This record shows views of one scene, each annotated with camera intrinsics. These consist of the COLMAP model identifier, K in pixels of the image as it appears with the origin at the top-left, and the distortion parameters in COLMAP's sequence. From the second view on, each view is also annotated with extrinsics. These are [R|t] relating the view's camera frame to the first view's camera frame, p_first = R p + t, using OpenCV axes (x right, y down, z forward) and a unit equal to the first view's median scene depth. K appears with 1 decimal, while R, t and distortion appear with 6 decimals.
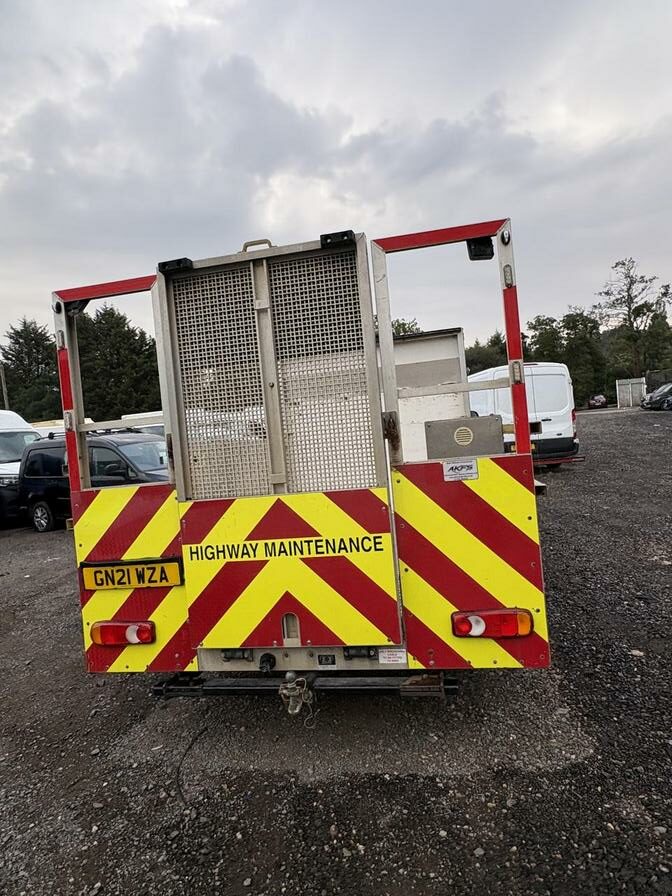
lens RADIAL K [[530.6, 0, 341.8], [0, 530.6, 444.4], [0, 0, 1]] dist [0.003781, -0.000826]
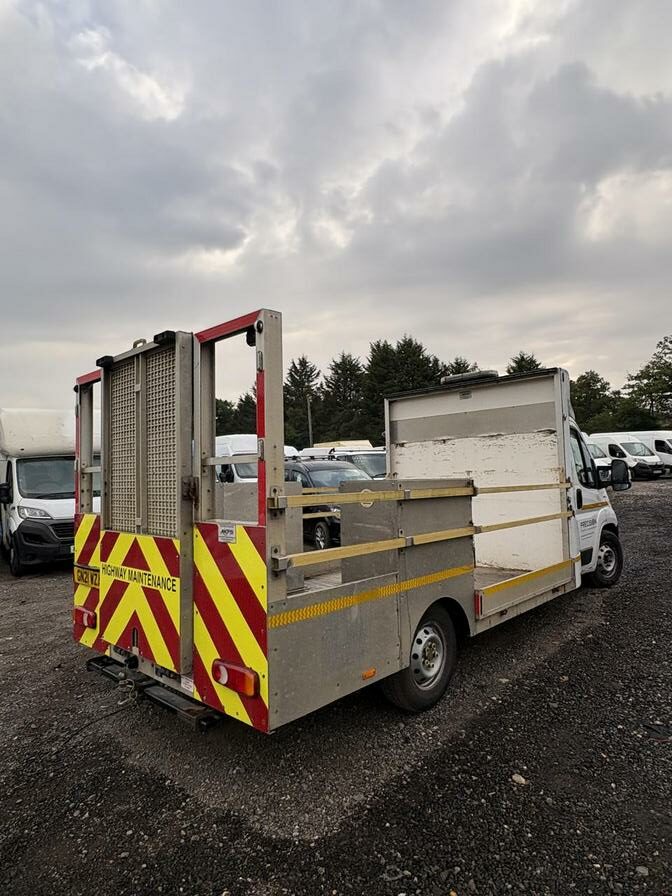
lens RADIAL K [[530.6, 0, 337.7], [0, 530.6, 450.4], [0, 0, 1]] dist [0.003781, -0.000826]
pose [[0.840492, 0.045697, -0.539894, 0.910143], [-0.061527, 0.998041, -0.011309, -0.115488], [0.538319, 0.042723, 0.841657, 0.150716]]
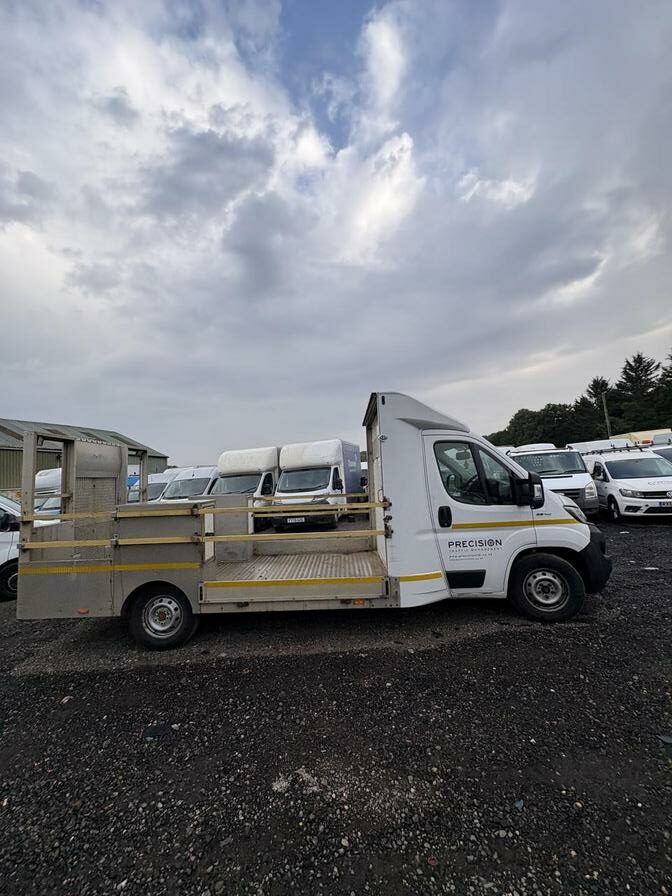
lens RADIAL K [[362.6, 0, 334.4], [0, 362.6, 446.1], [0, 0, 1]] dist [0.000297, 0.002169]
pose [[0.151471, 0.000200, -0.988462, 1.928852], [0.017753, 0.999838, 0.002922, -0.294921], [0.988302, -0.017990, 0.151443, 1.897010]]
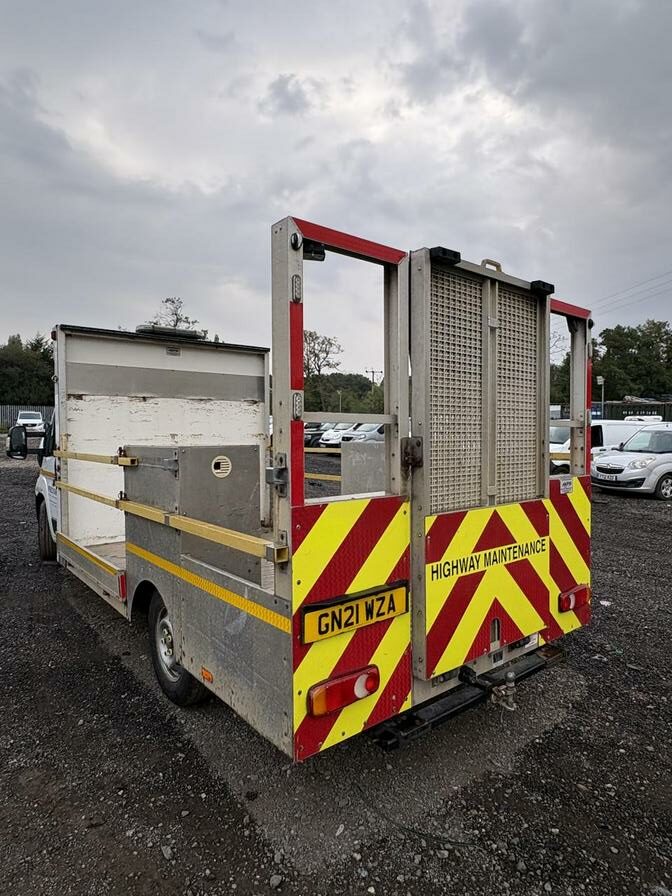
lens RADIAL K [[530.6, 0, 343.4], [0, 530.6, 451.2], [0, 0, 1]] dist [0.003781, -0.000826]
pose [[0.636923, 0.067789, 0.767941, -1.035219], [-0.048466, 0.997677, -0.047871, 0.047496], [-0.769403, -0.006729, 0.638729, 0.517292]]
